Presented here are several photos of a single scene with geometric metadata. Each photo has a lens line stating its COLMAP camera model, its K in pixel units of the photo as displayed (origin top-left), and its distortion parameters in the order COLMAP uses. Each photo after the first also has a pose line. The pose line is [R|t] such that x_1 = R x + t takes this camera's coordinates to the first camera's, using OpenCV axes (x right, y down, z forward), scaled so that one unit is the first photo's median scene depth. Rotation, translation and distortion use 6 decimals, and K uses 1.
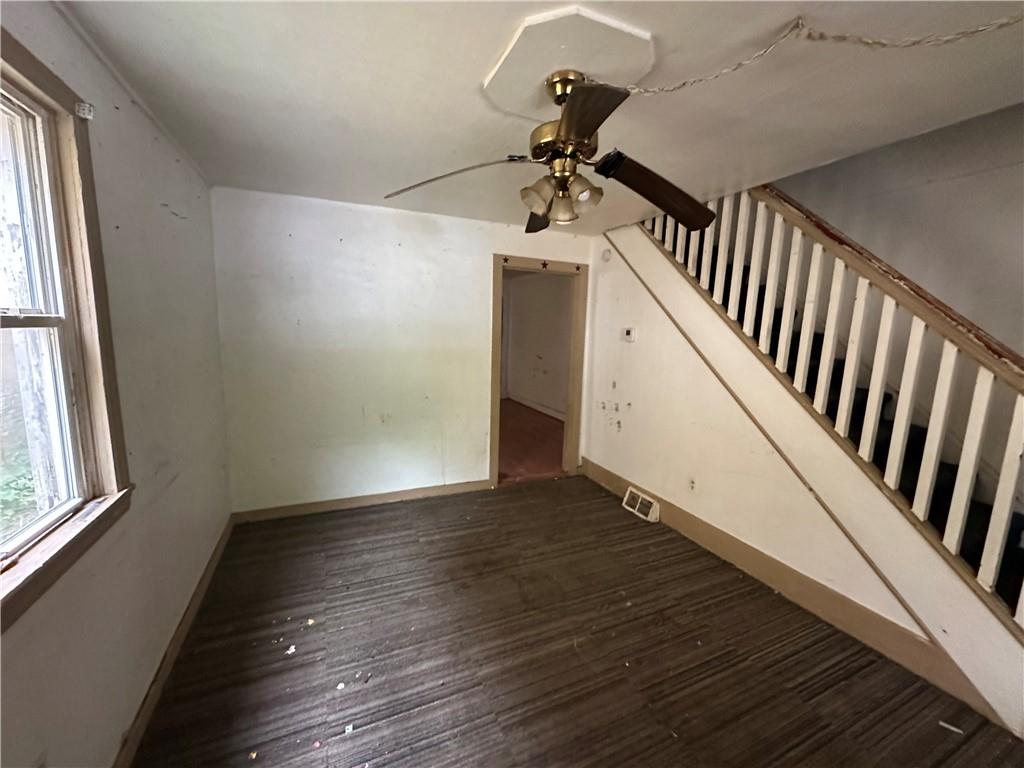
lens RADIAL K [[409.2, 0, 513.2], [0, 409.2, 383.2], [0, 0, 1]] dist [-0.006181, 0.001147]
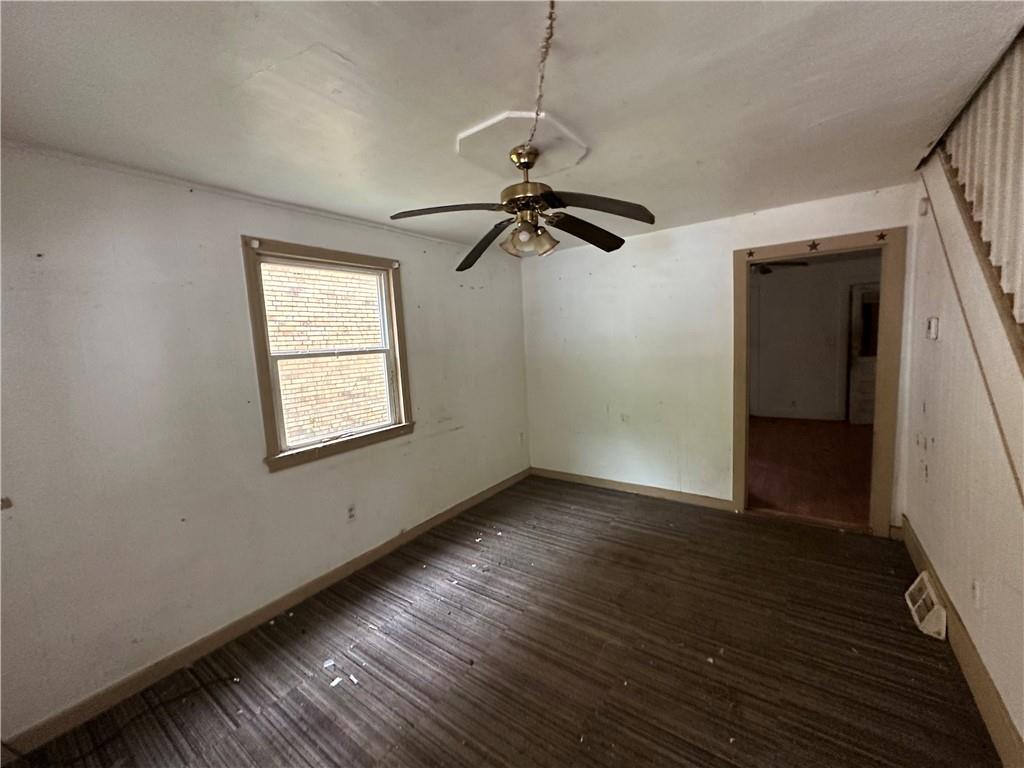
lens RADIAL K [[409.2, 0, 513.2], [0, 409.2, 383.2], [0, 0, 1]] dist [-0.006181, 0.001147]
pose [[0.500029, 0.038686, -0.865144, 0.627443], [-0.054205, 0.998441, 0.013318, -0.011167], [0.864311, 0.040236, 0.501346, 0.169979]]
